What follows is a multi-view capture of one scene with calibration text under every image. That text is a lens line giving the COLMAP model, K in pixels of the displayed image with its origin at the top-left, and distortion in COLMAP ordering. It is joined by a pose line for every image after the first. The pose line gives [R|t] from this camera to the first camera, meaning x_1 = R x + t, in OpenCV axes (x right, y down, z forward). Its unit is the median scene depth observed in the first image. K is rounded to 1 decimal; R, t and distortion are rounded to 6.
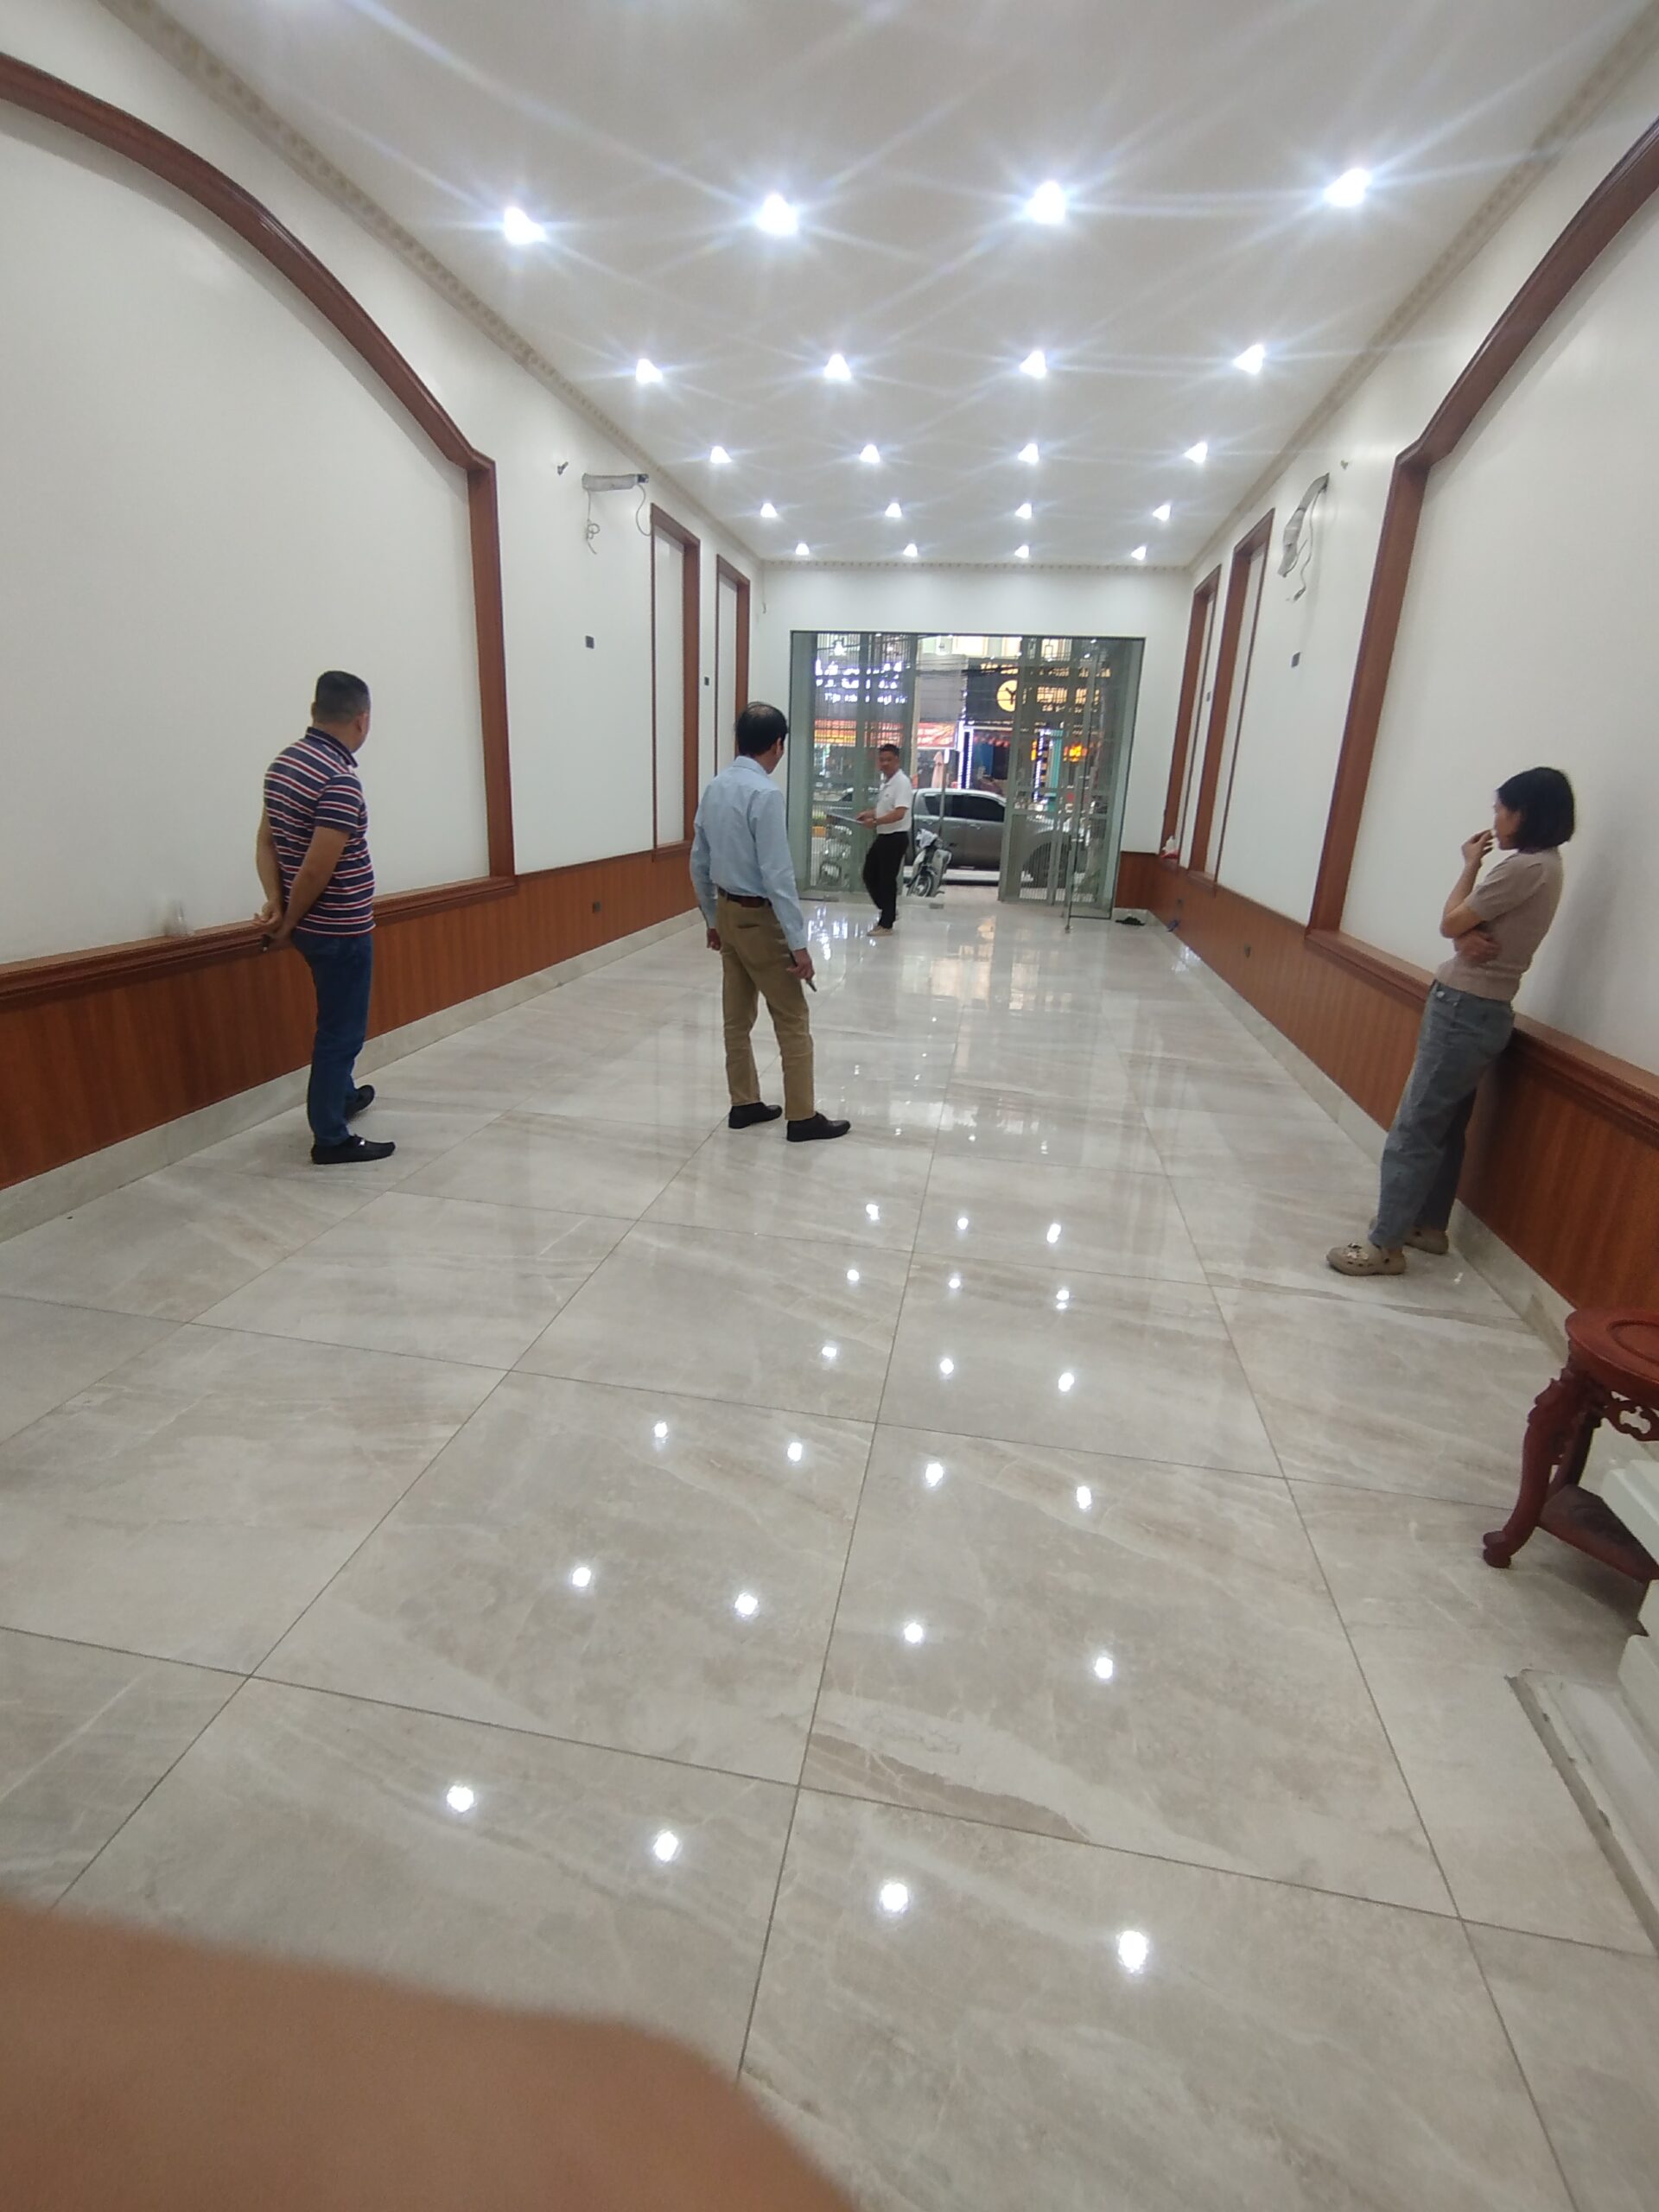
lens RADIAL K [[997.0, 0, 829.5], [0, 997.0, 1106.0], [0, 0, 1]] dist [-0.051167, 0.030445]
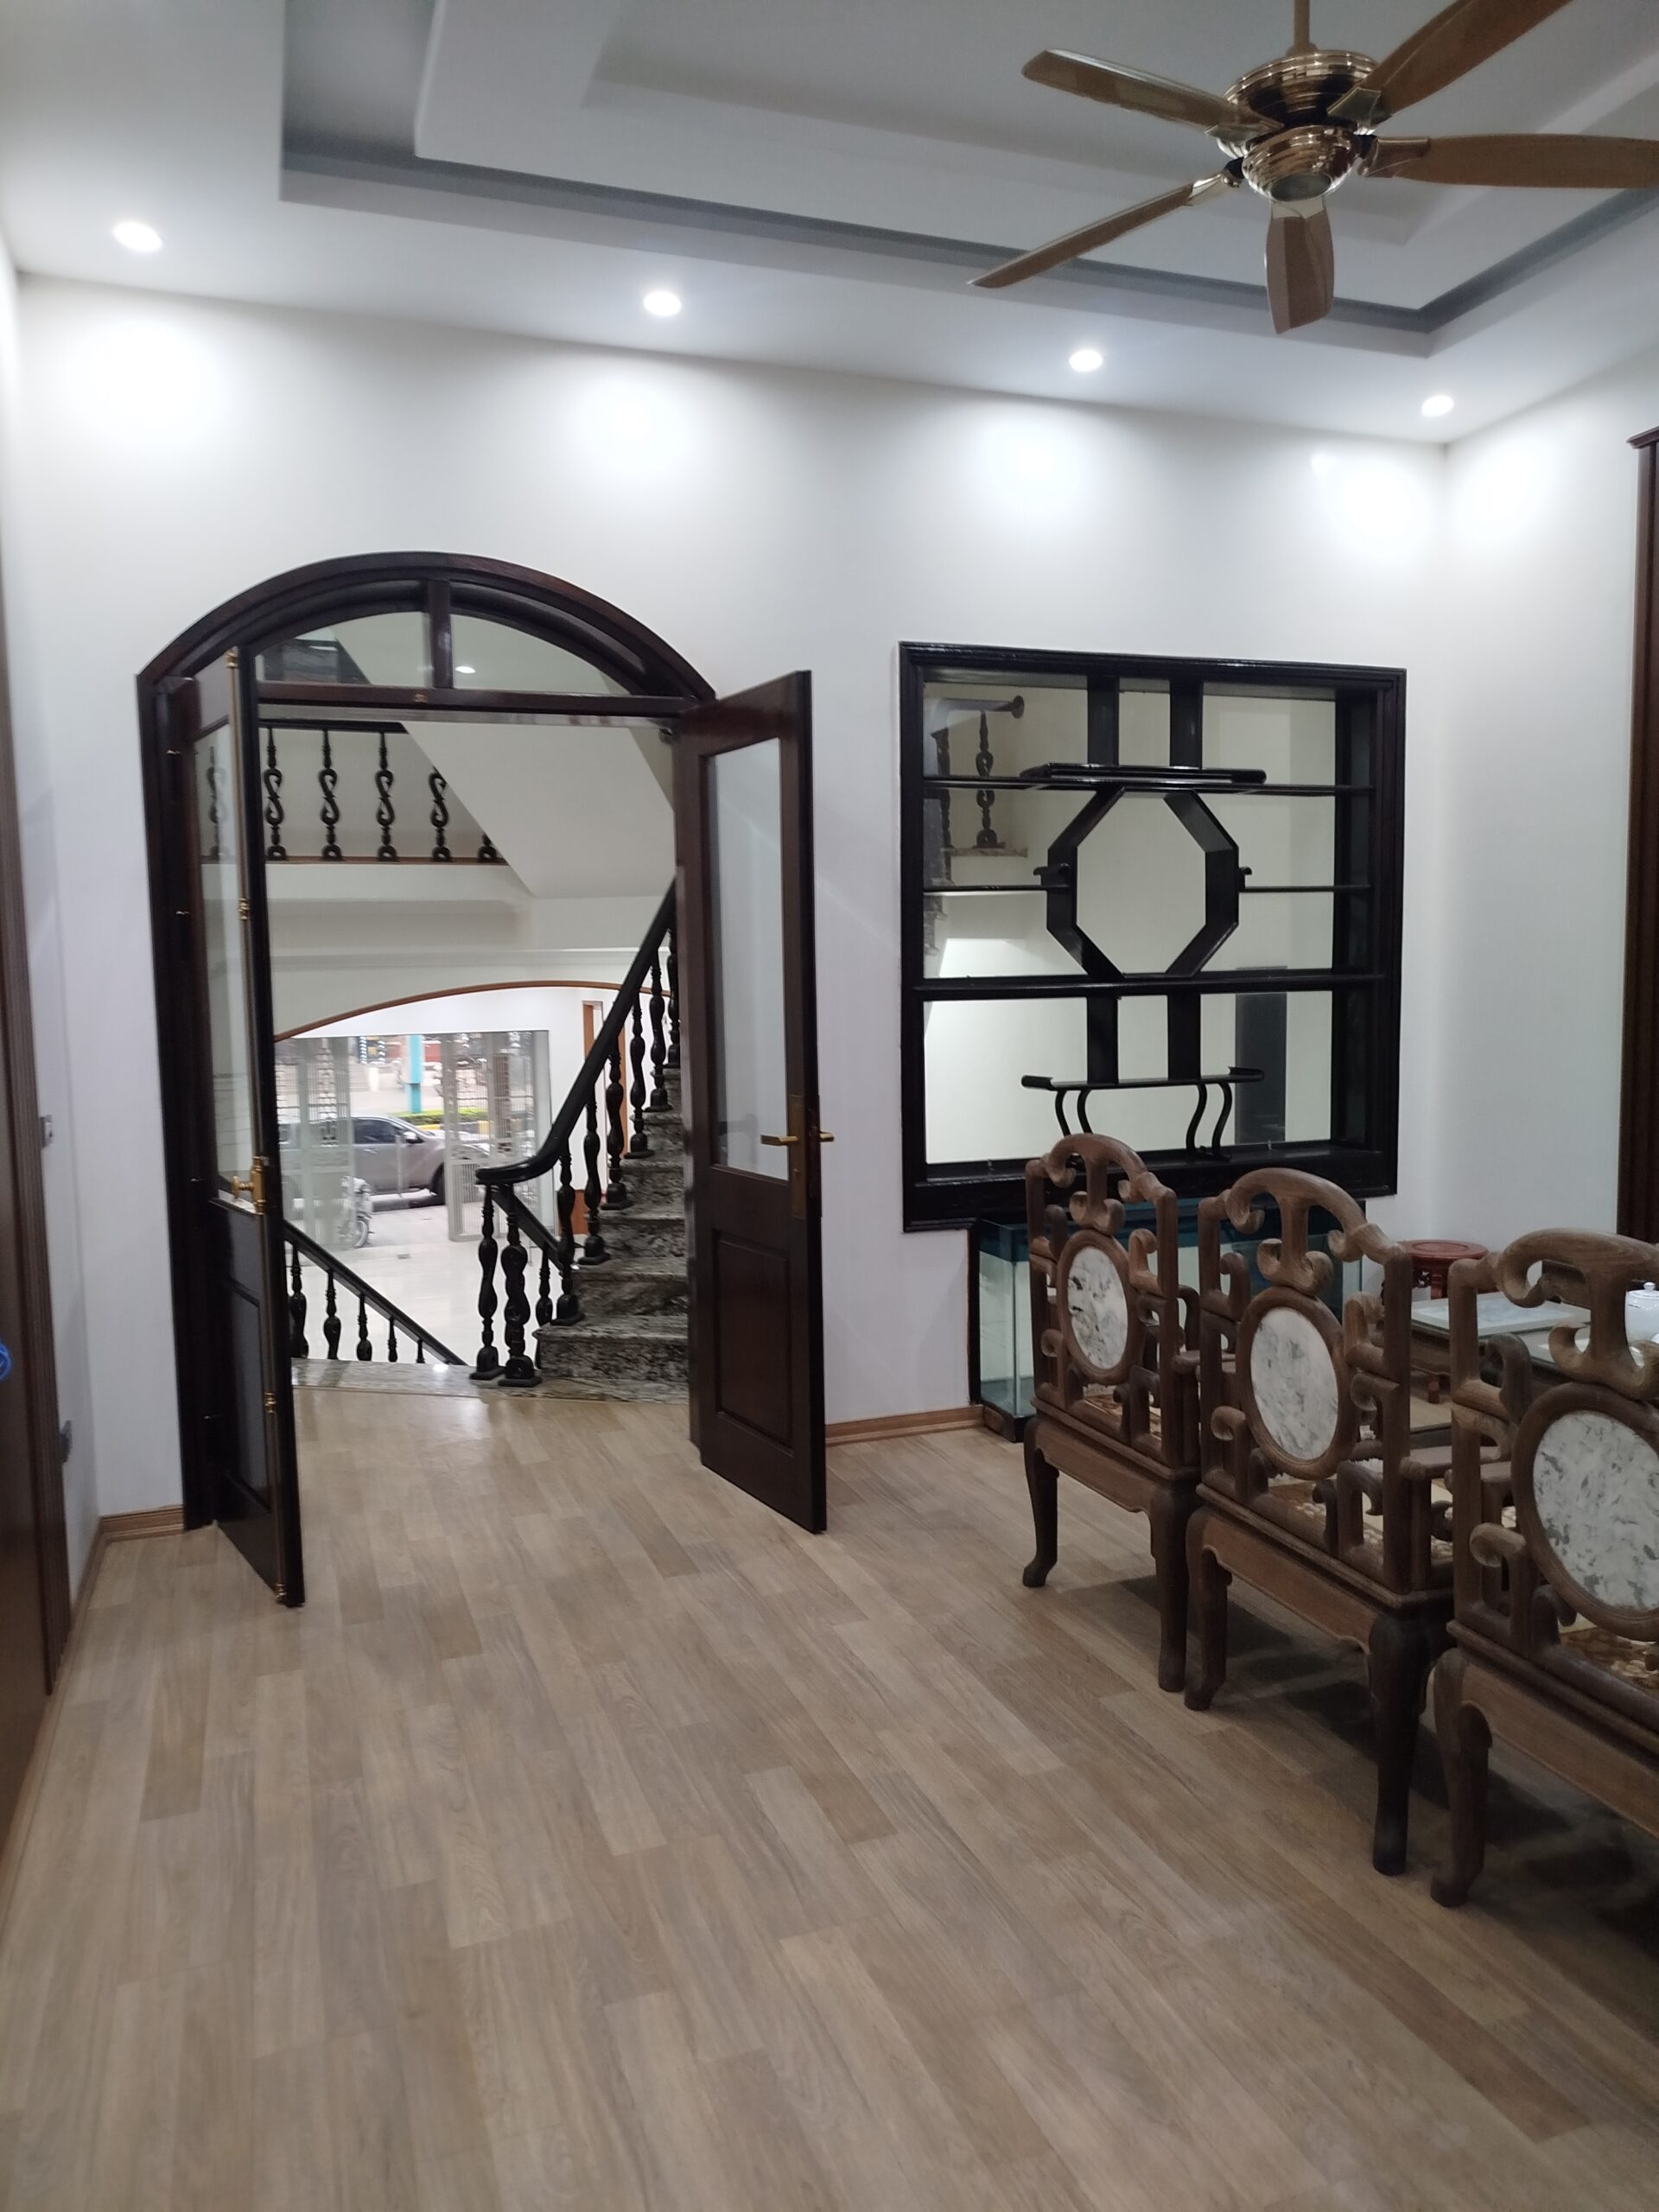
lens RADIAL K [[1570.9, 0, 829.5], [0, 1570.9, 1106.0], [0, 0, 1]] dist [0.027223, -0.001263]
pose [[0.862218, -0.094924, 0.497564, -1.476128], [0.203199, 0.964600, -0.168097, 0.154320], [-0.463994, 0.246040, 0.850984, -3.373021]]
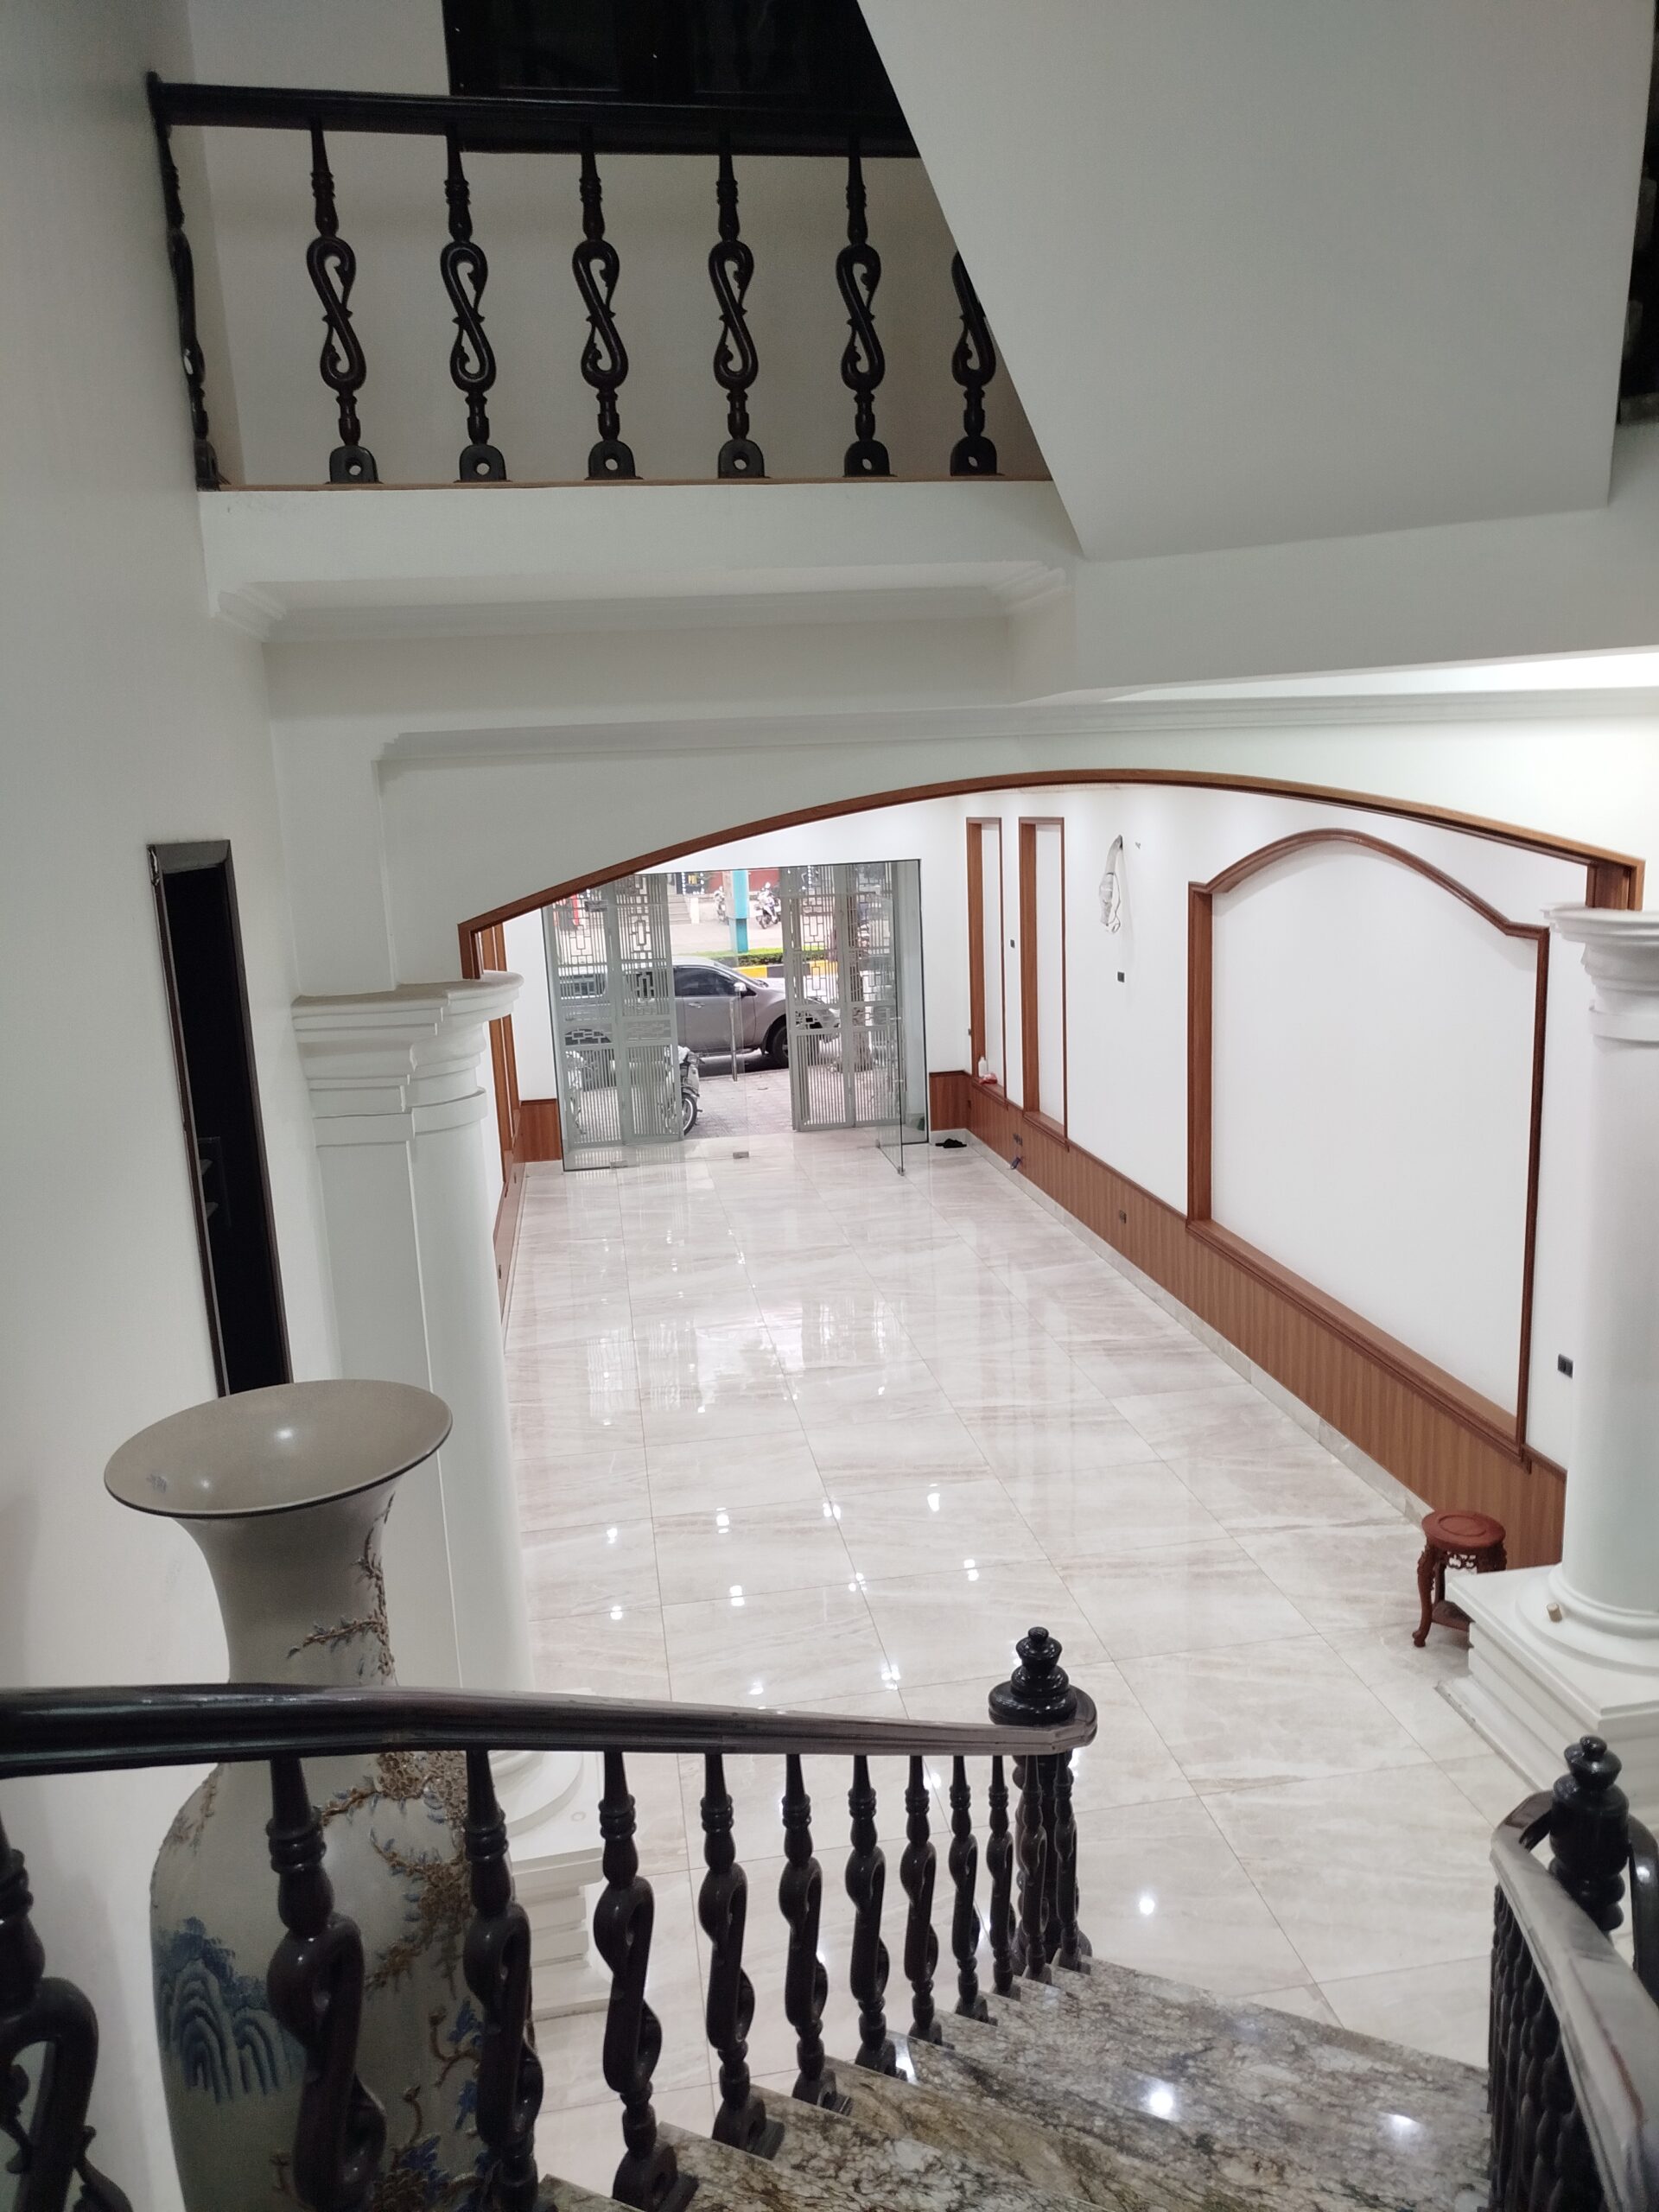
lens RADIAL K [[1570.9, 0, 829.5], [0, 1570.9, 1106.0], [0, 0, 1]] dist [0.027223, -0.001263]
pose [[0.940408, -0.147442, 0.306420, -1.002359], [0.183288, 0.978788, -0.091542, -0.427735], [-0.286423, 0.142250, 0.947484, -1.467640]]
